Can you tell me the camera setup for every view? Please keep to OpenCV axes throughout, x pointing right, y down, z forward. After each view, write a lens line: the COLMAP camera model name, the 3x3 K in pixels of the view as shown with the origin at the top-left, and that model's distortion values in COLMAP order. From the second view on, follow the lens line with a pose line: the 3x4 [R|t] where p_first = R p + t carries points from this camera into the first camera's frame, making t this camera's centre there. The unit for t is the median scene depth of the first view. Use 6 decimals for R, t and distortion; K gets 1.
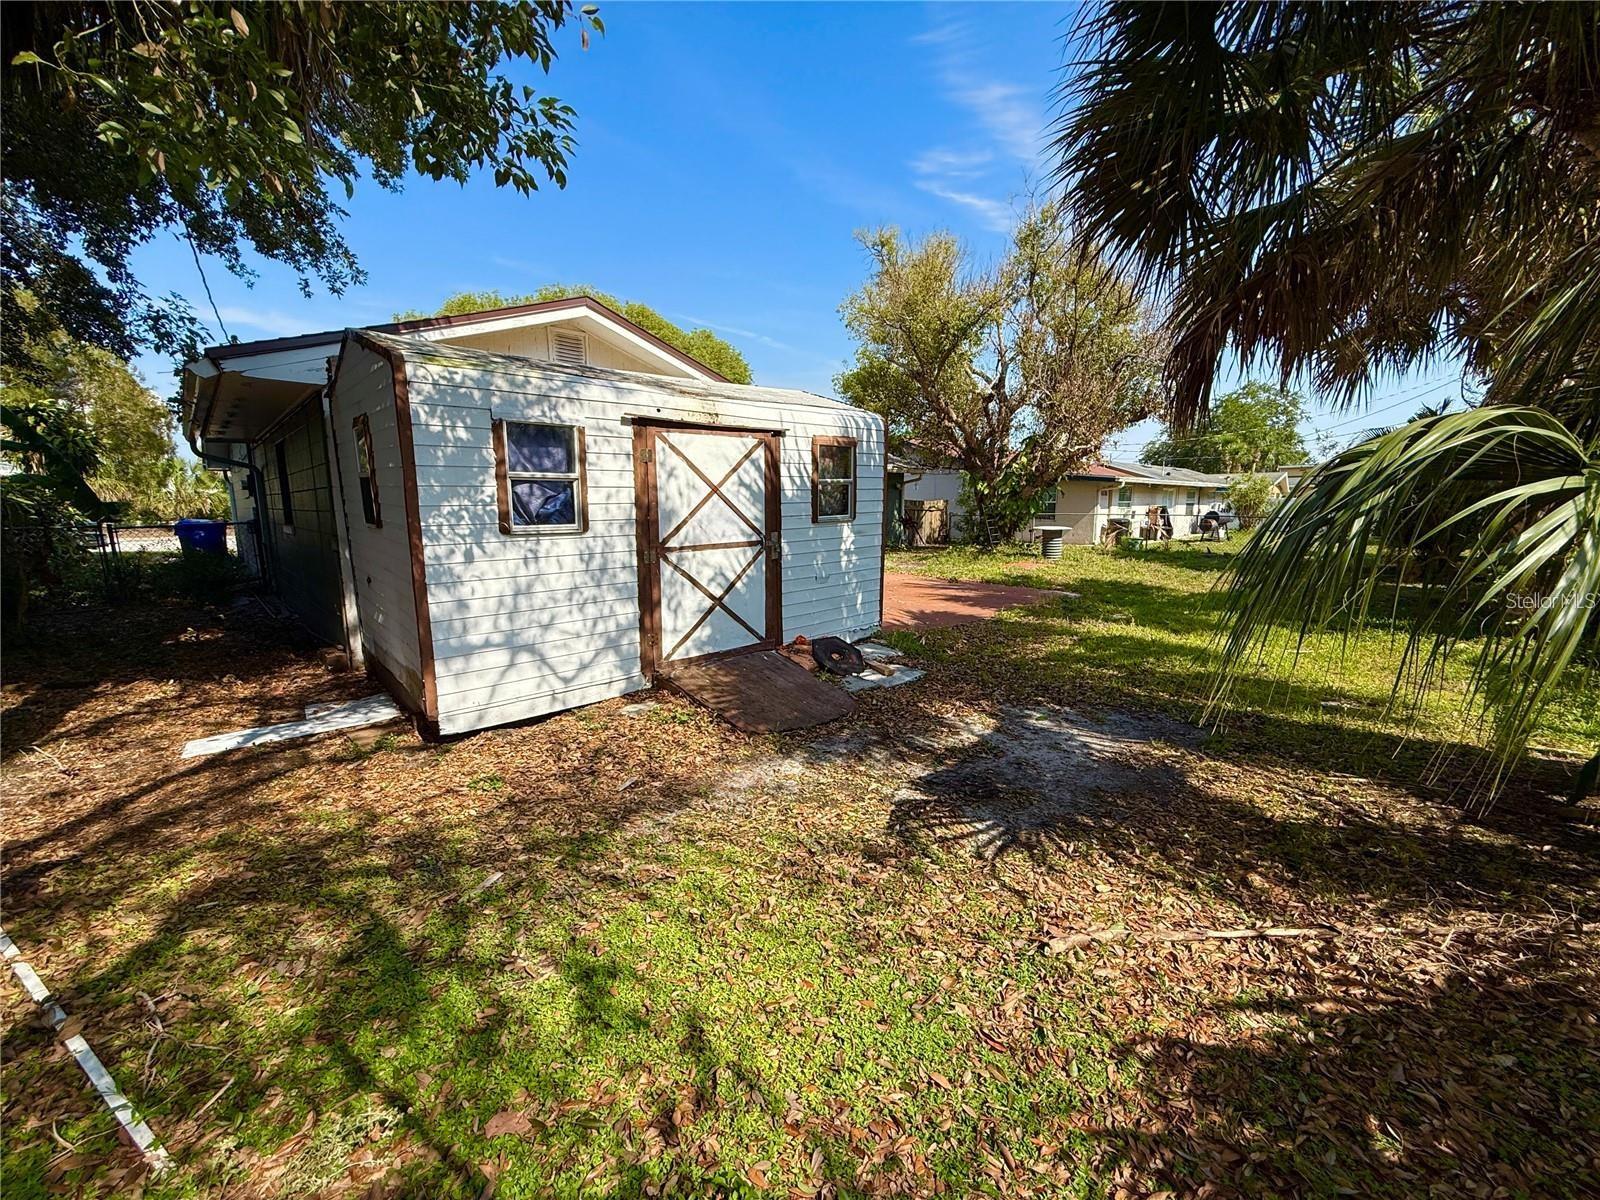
lens RADIAL K [[640.1, 0, 793.2], [0, 640.1, 599.5], [0, 0, 1]] dist [0.002054, 0.000411]
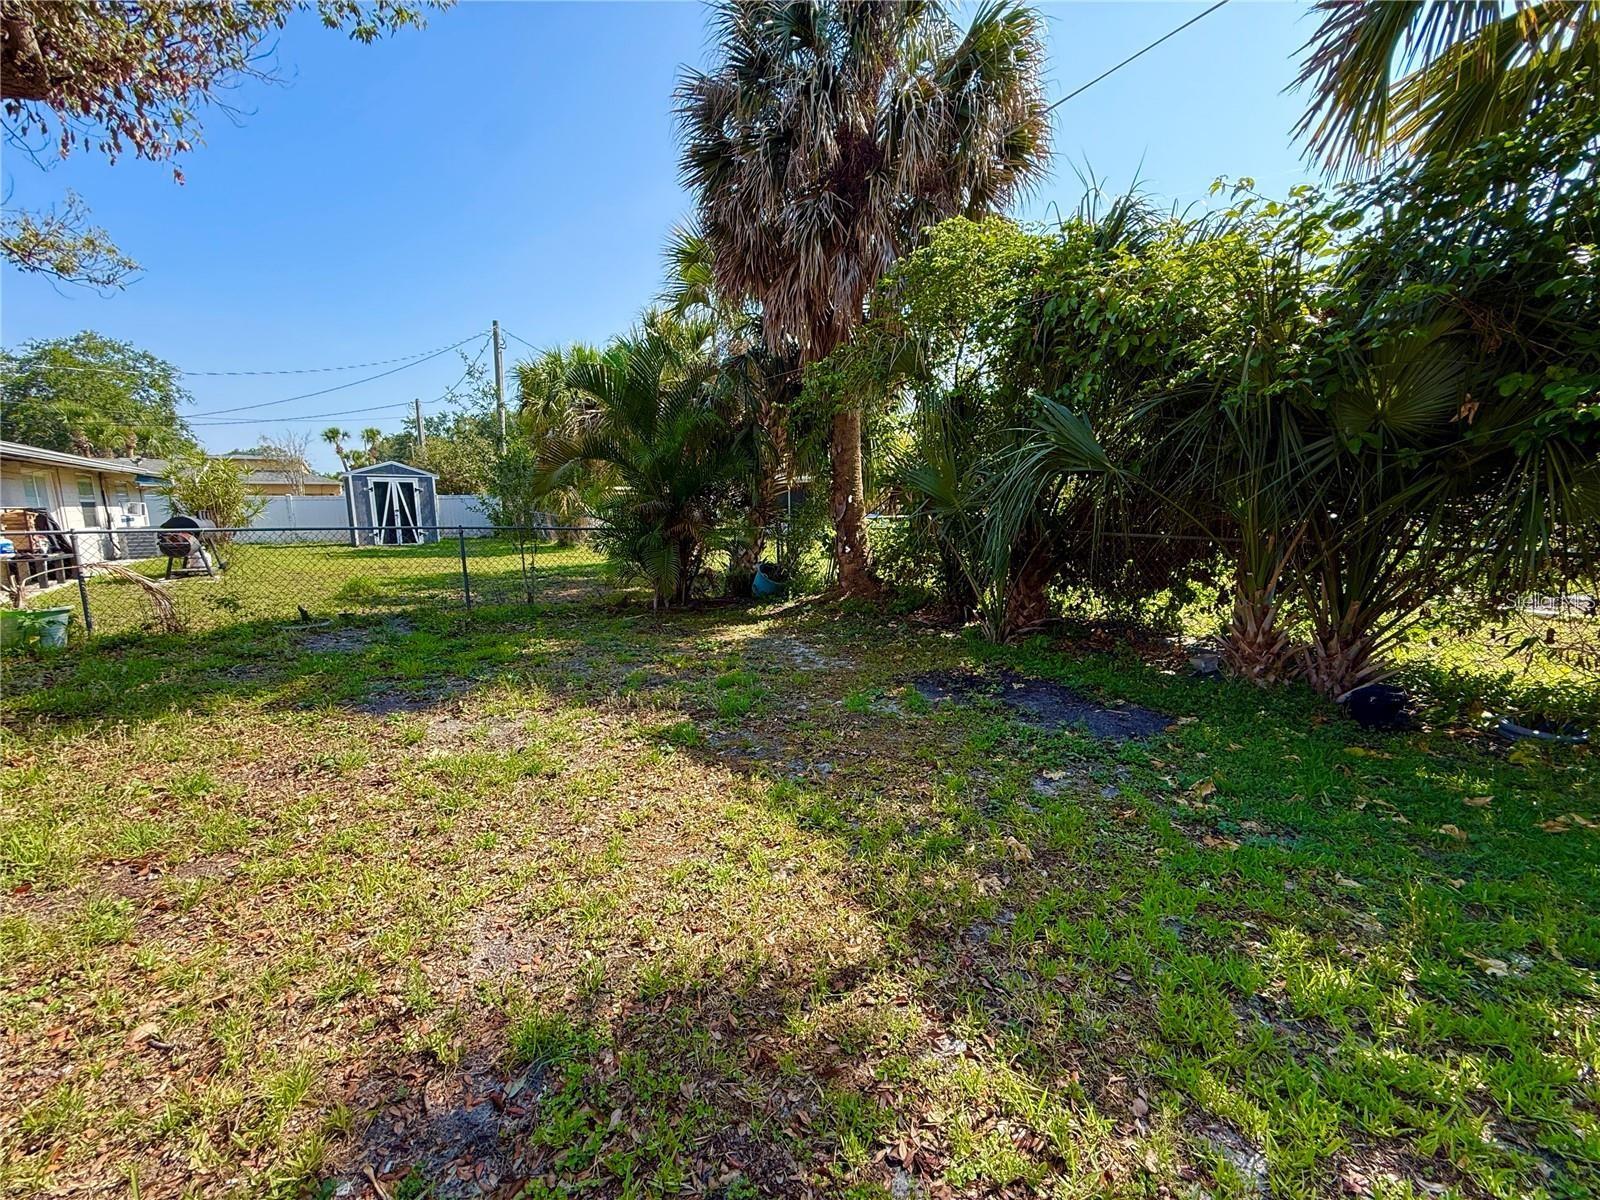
lens RADIAL K [[640.1, 0, 791.4], [0, 640.1, 602.2], [0, 0, 1]] dist [0.002054, 0.000411]
pose [[0.133324, -0.153695, 0.979083, 0.215907], [0.153429, 0.979193, 0.132819, -0.066171], [-0.979124, 0.132512, 0.154131, 0.462613]]
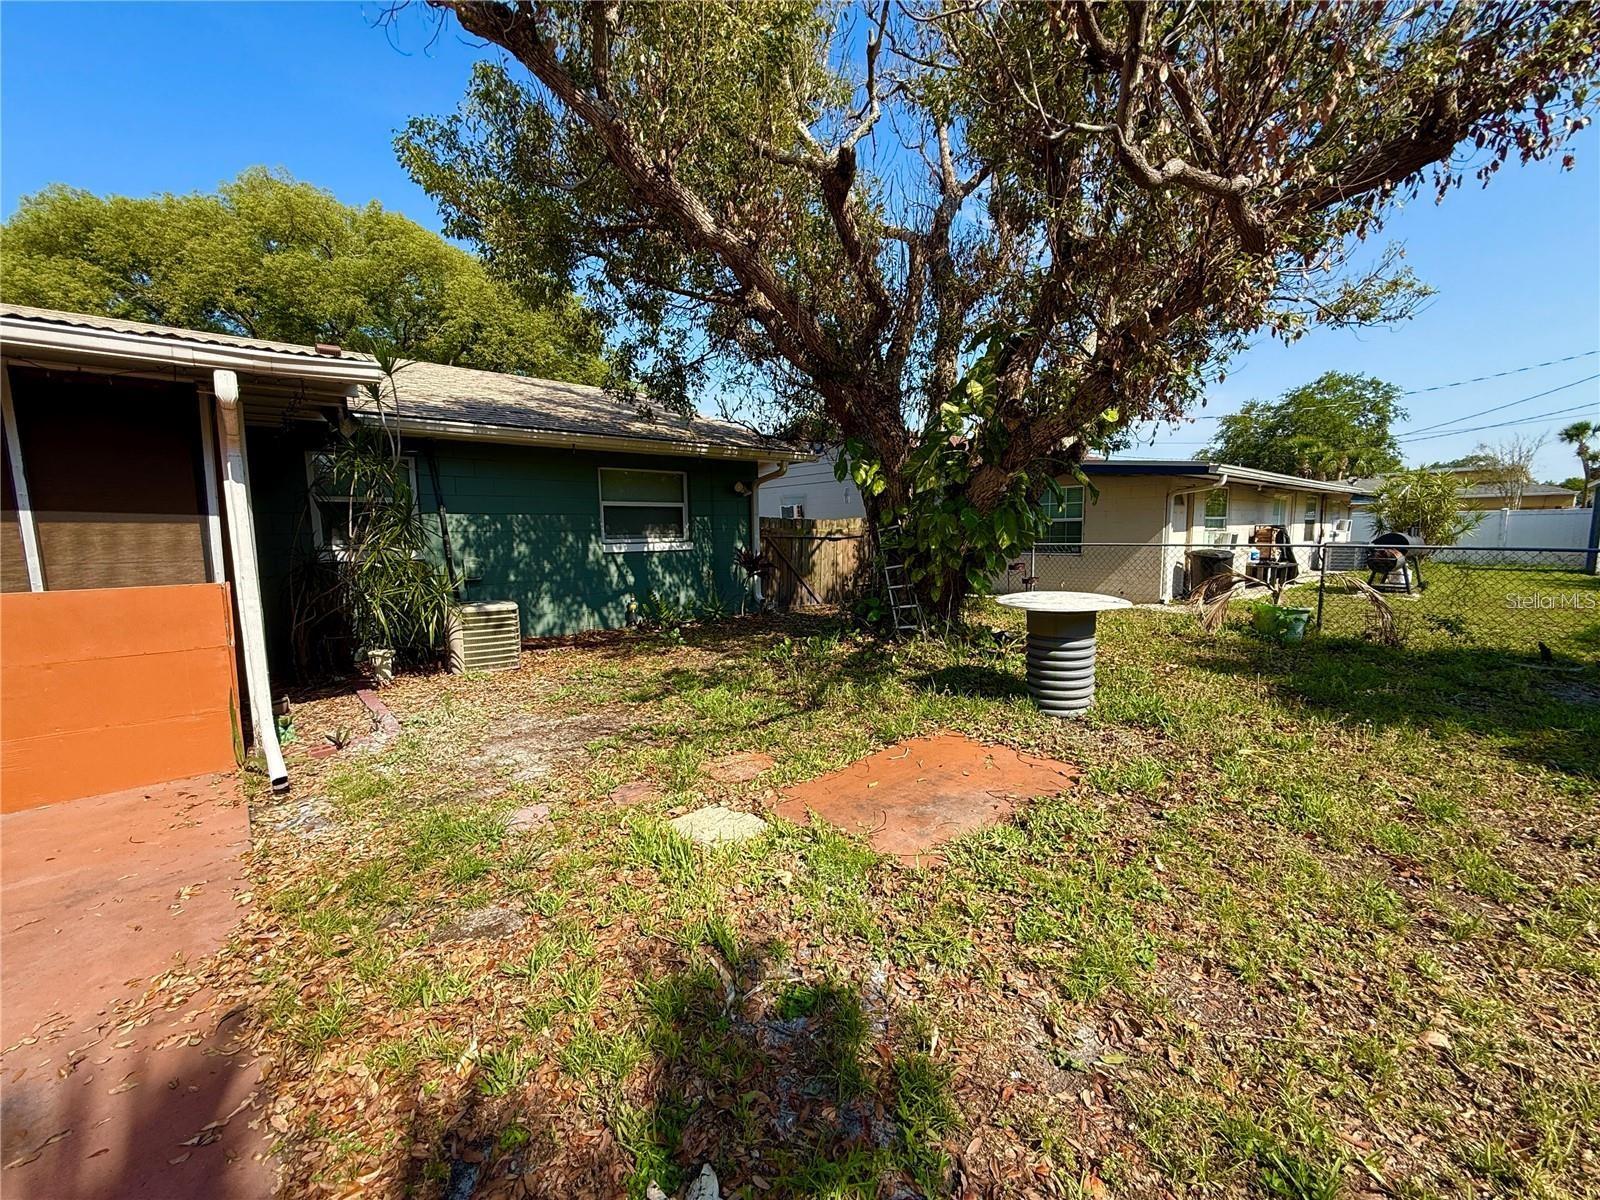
lens RADIAL K [[640.1, 0, 805.7], [0, 640.1, 602.5], [0, 0, 1]] dist [0.002054, 0.000411]
pose [[0.999493, -0.007384, -0.030987, 0.199898], [0.006318, 0.999390, -0.034350, -0.068329], [0.031222, 0.034137, 0.998929, 0.474297]]
